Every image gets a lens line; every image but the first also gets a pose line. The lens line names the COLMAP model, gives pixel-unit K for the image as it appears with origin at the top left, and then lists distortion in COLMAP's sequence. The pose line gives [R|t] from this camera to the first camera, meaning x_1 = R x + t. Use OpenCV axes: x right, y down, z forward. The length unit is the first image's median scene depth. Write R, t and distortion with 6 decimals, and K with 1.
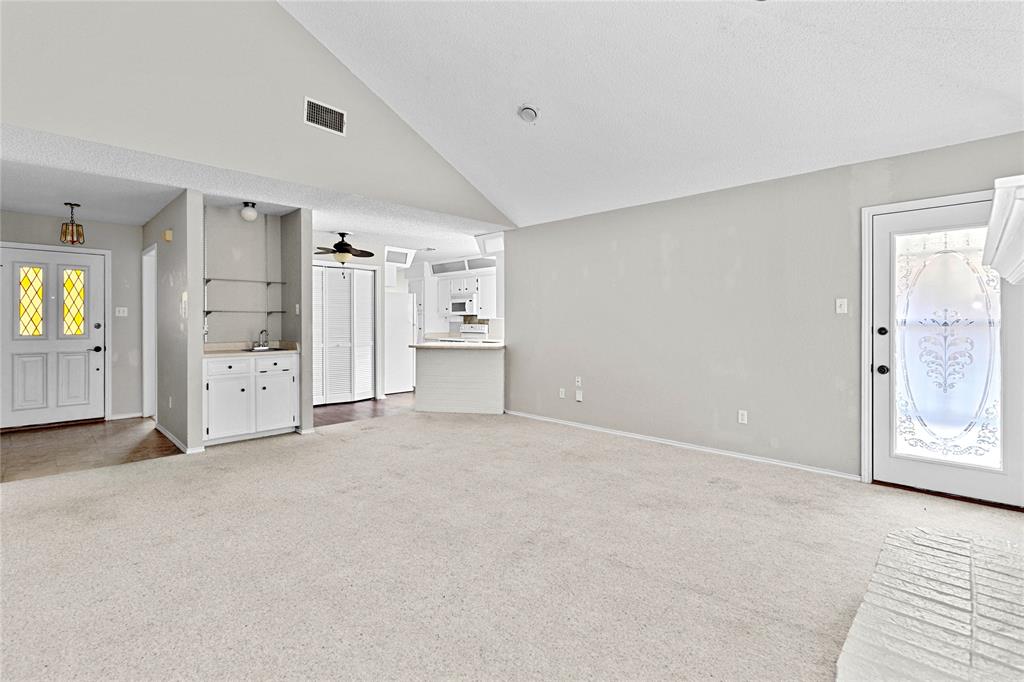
lens RADIAL K [[474.9, 0, 509.1], [0, 474.9, 328.9], [0, 0, 1]] dist [-0.010564, 0.000073]
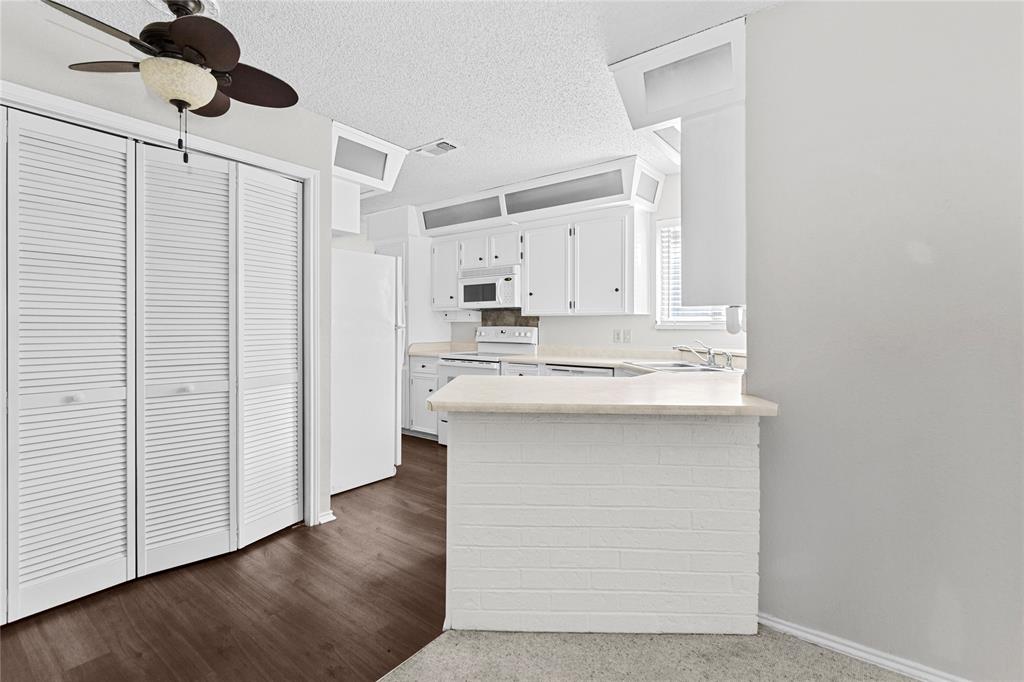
lens RADIAL K [[463.2, 0, 511.8], [0, 463.2, 328.8], [0, 0, 1]] dist [-0.000239, 0.000033]
pose [[0.991773, 0.001100, 0.128005, -0.149707], [-0.000112, 0.999970, -0.007727, -0.003874], [-0.128010, 0.007649, 0.991743, 0.554200]]
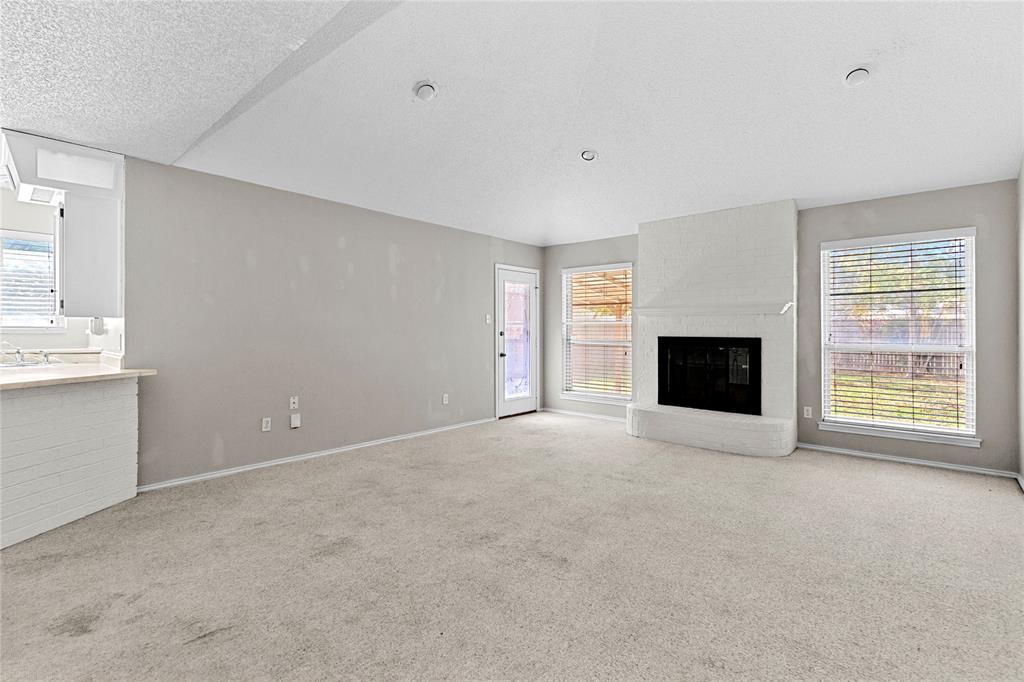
lens RADIAL K [[474.9, 0, 509.1], [0, 474.9, 328.9], [0, 0, 1]] dist [-0.010564, 0.000073]
pose [[-0.058892, 0.003923, 0.998257, -0.432055], [0.012863, 0.999912, -0.003171, -0.002791], [-0.998181, 0.012654, -0.058938, 0.454384]]
